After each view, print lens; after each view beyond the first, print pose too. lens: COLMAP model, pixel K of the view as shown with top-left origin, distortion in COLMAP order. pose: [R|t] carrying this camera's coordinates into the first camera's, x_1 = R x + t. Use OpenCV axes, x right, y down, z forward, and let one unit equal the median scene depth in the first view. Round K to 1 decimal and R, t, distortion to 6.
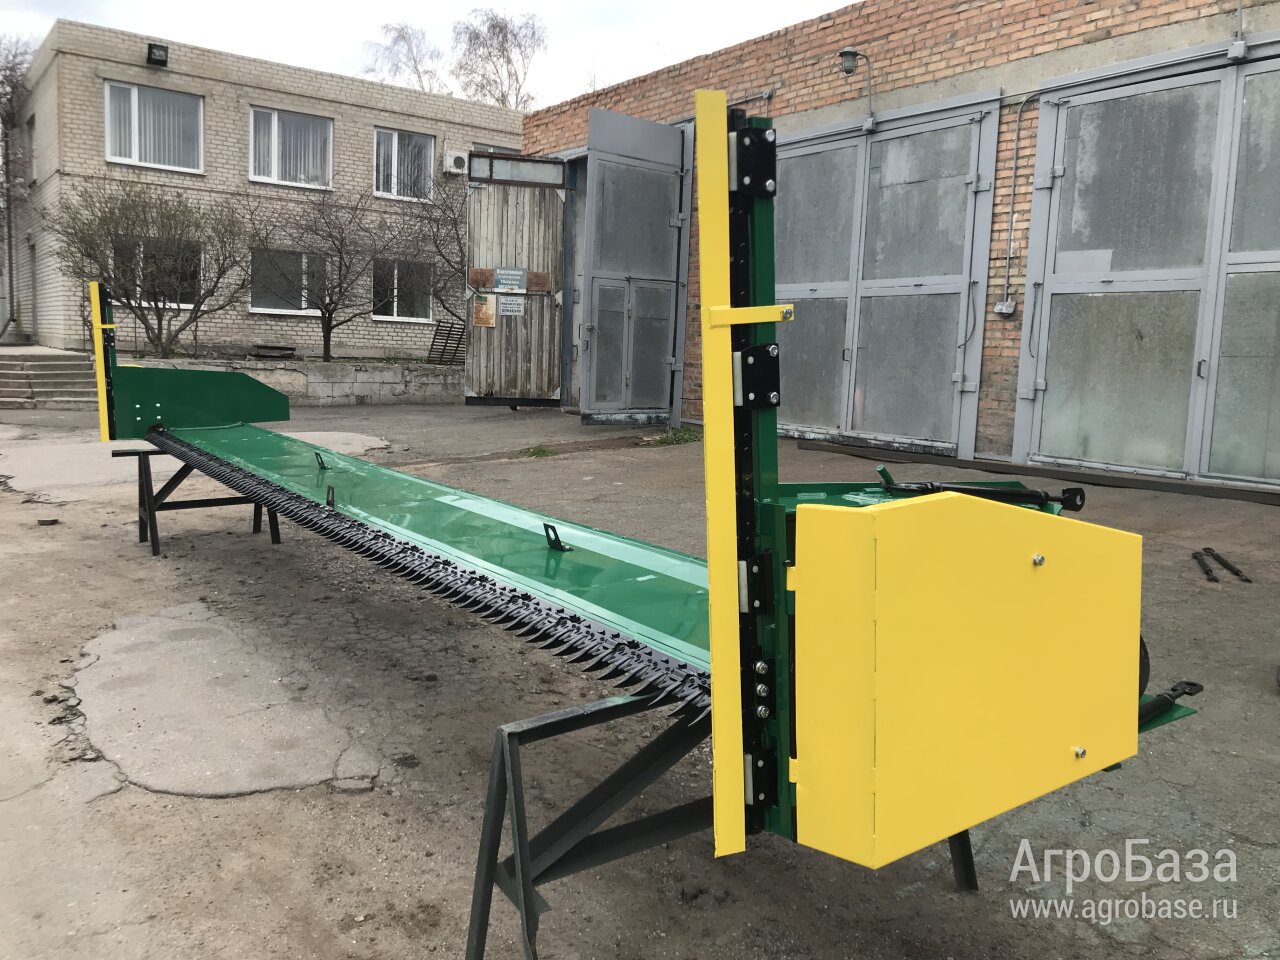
lens RADIAL K [[1055.4, 0, 640.0], [0, 1055.4, 480.0], [0, 0, 1]] dist [0.020975, -0.036588]
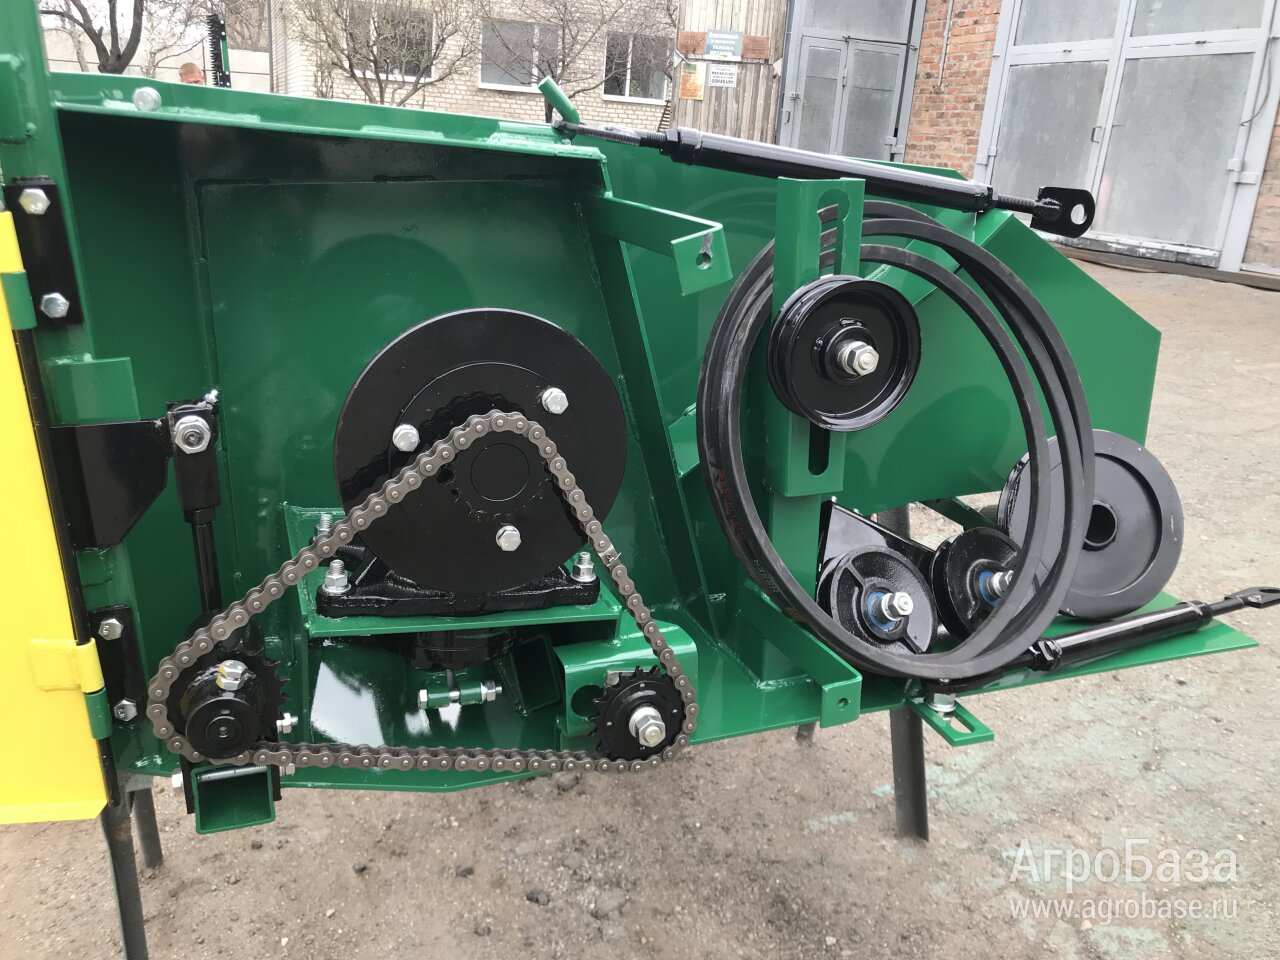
lens RADIAL K [[1050.6, 0, 640.0], [0, 1050.6, 480.0], [0, 0, 1]] dist [-0.008920, -0.036079]
pose [[0.962462, 0.107419, -0.249256, 0.068116], [-0.062309, 0.981268, 0.182291, 0.012875], [0.264168, -0.159918, 0.951126, 0.086847]]
